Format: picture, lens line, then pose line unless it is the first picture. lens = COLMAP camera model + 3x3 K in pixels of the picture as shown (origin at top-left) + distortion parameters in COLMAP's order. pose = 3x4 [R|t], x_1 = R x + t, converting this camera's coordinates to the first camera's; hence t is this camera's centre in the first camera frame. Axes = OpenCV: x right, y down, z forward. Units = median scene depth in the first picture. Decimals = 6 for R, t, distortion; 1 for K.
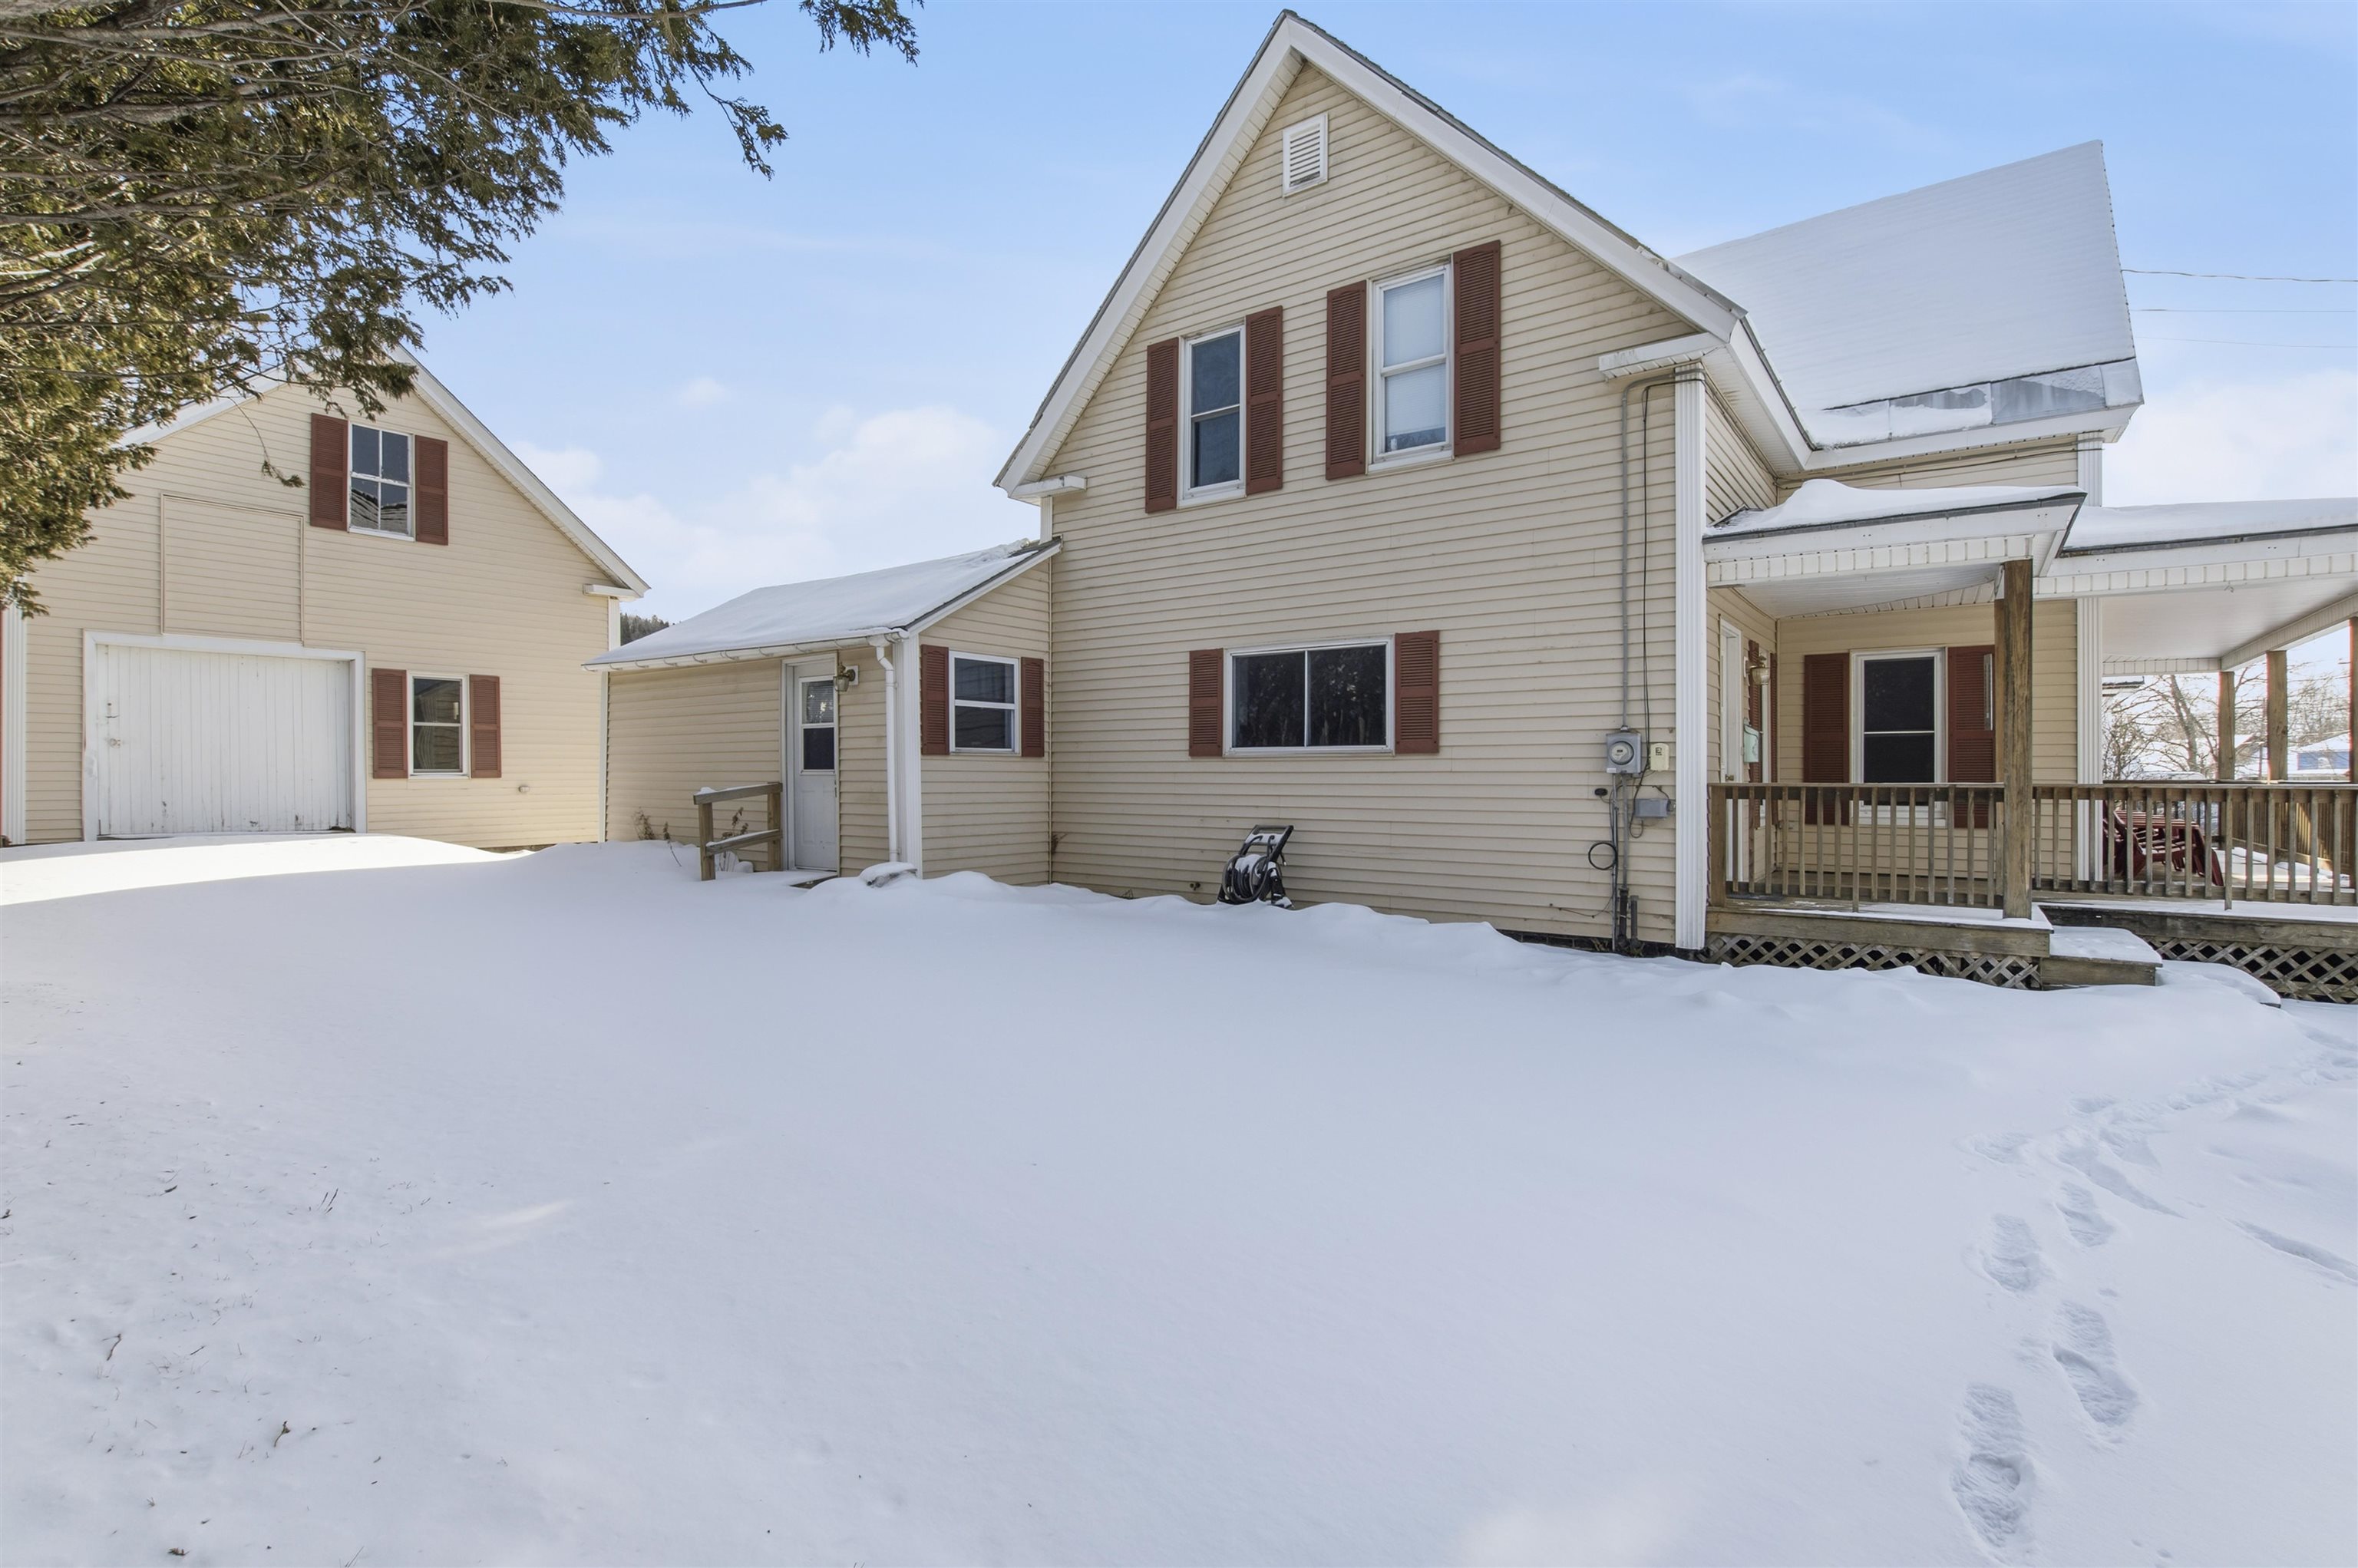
lens RADIAL K [[1064.6, 0, 1175.1], [0, 1064.6, 780.1], [0, 0, 1]] dist [-0.020060, 0.000073]
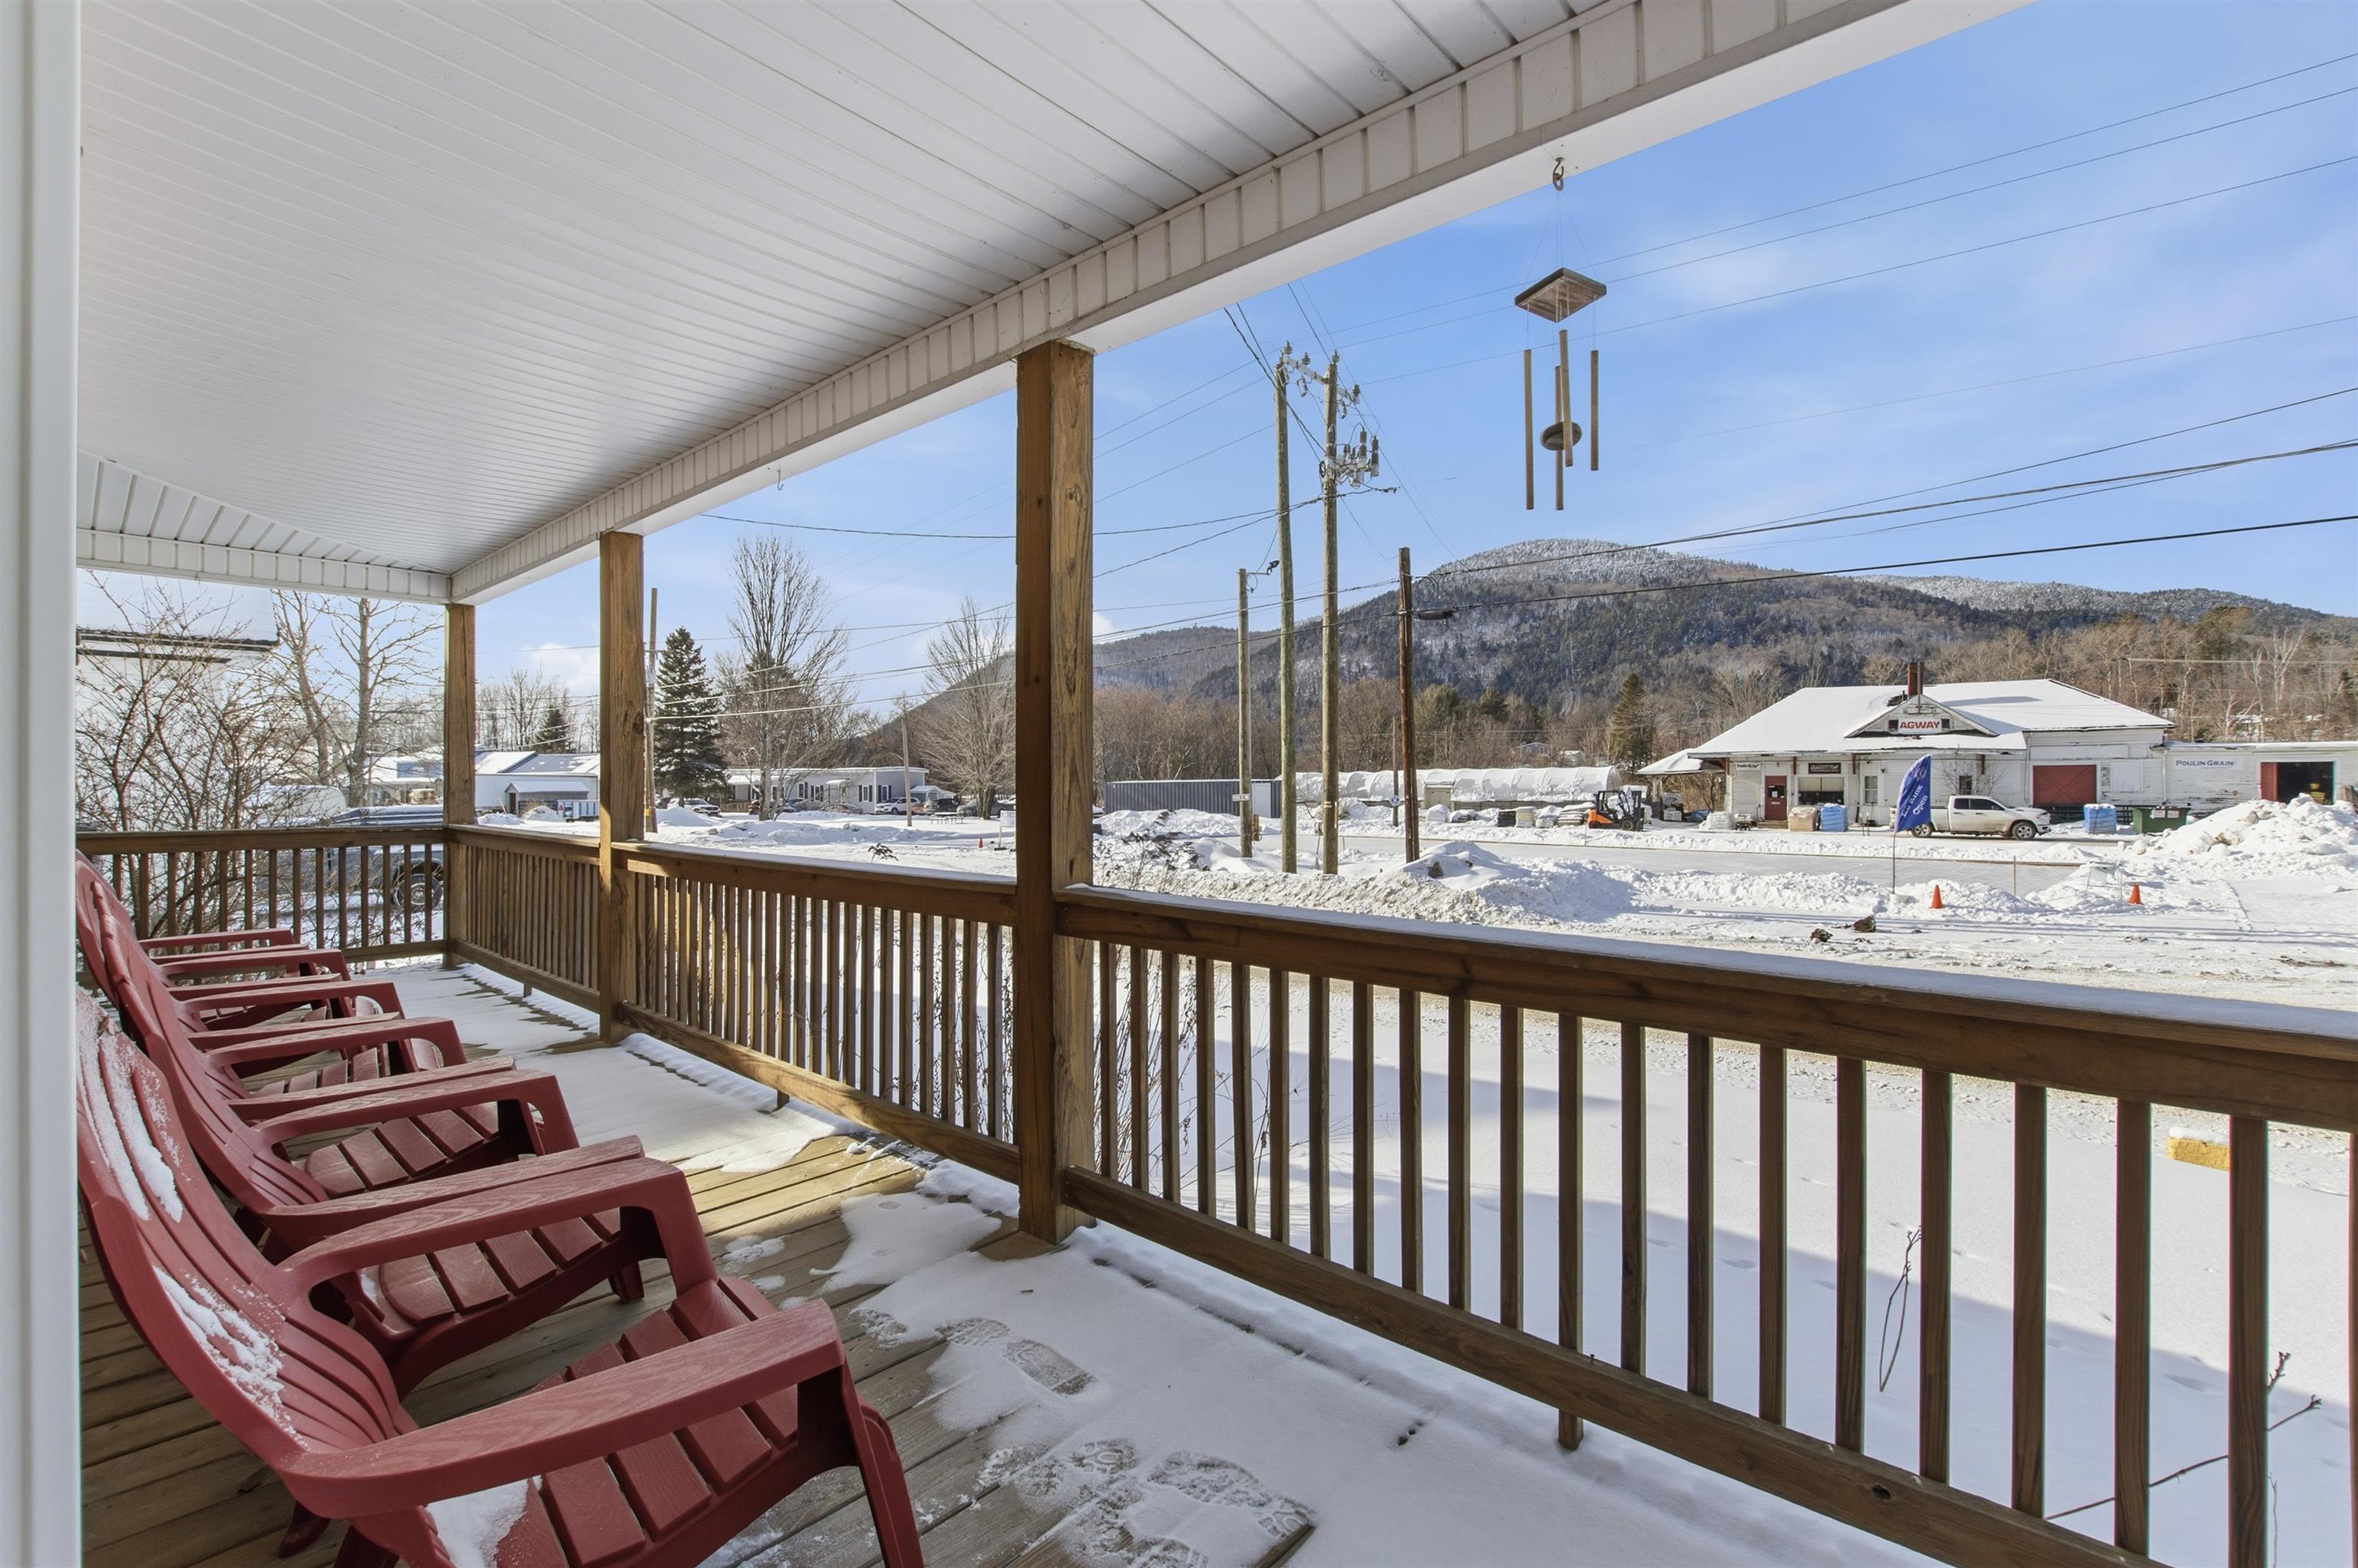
lens RADIAL K [[1064.6, 0, 1185.1], [0, 1064.6, 779.4], [0, 0, 1]] dist [-0.020060, 0.000073]
pose [[0.076913, 0.002736, 0.997034, 0.736884], [0.002089, 0.999994, -0.002905, -0.026019], [-0.997036, 0.002306, 0.076906, 0.849998]]
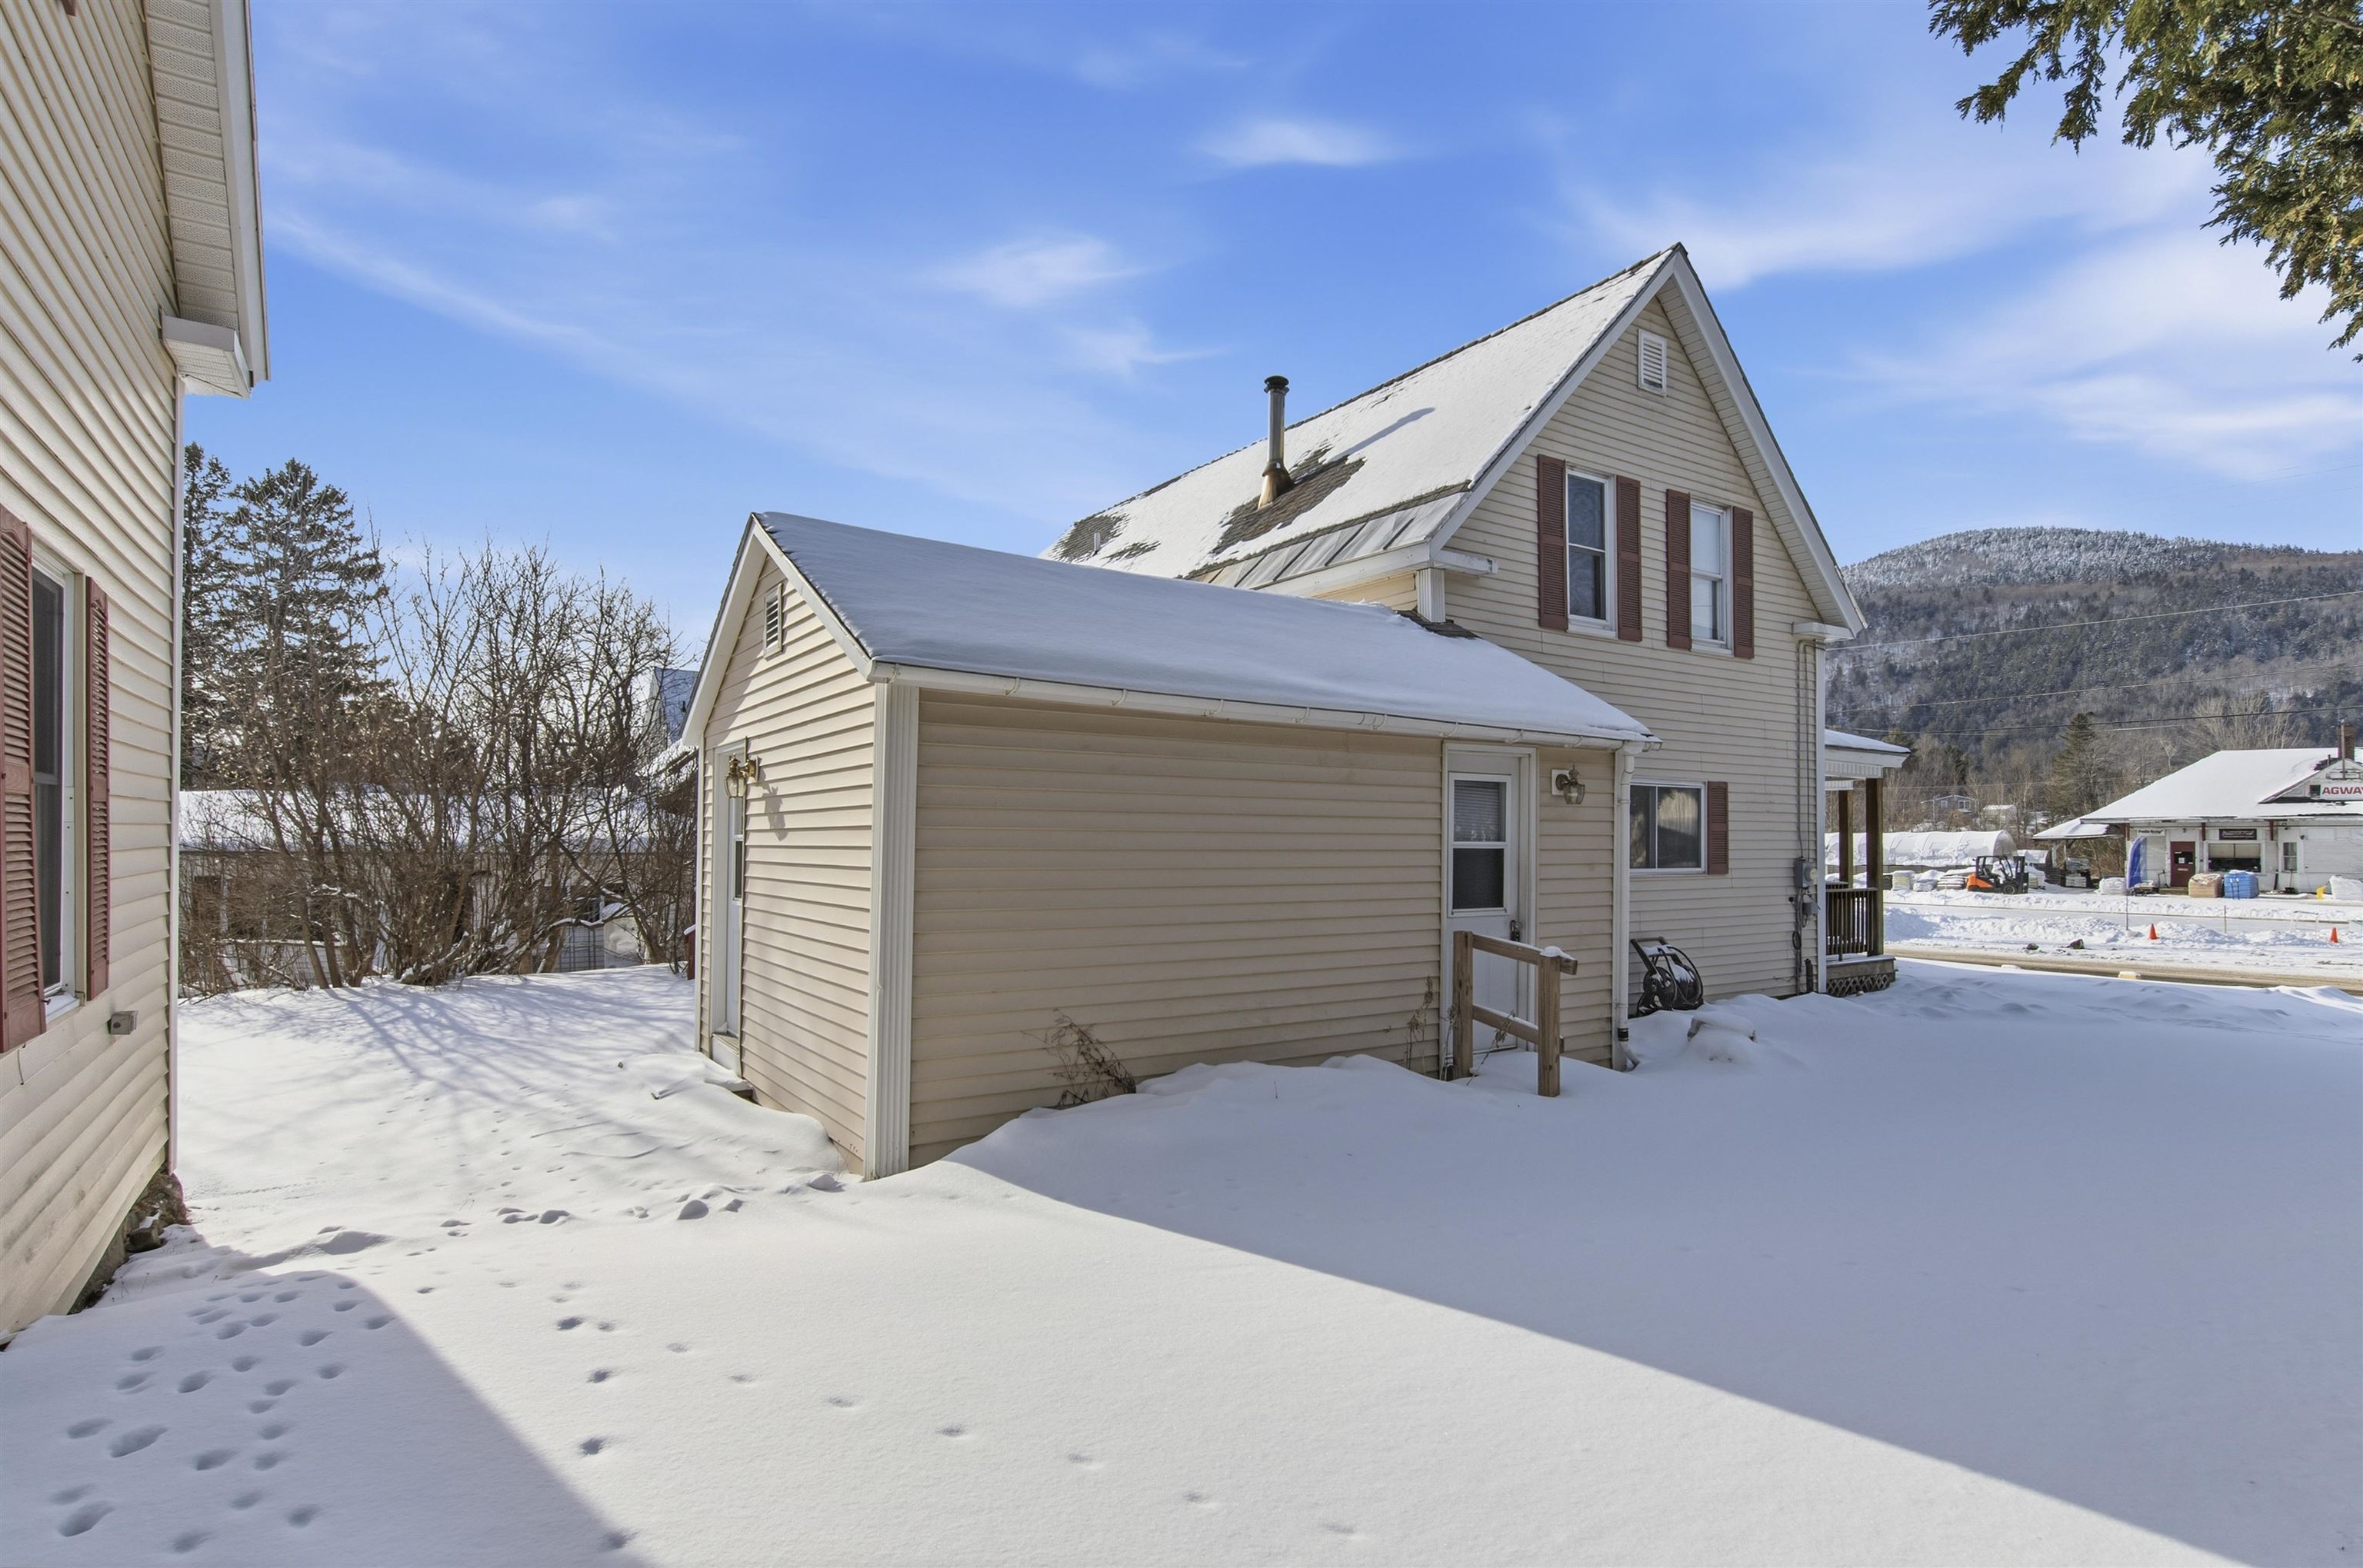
lens RADIAL K [[1272.5, 0, 1176.9], [0, 1272.5, 800.4], [0, 0, 1]] dist [-0.000120, -0.001530]
pose [[0.315262, 0.029359, 0.948551, -1.351813], [-0.000573, 0.999527, -0.030746, -0.061935], [-0.949005, 0.009150, 0.315129, 1.047525]]
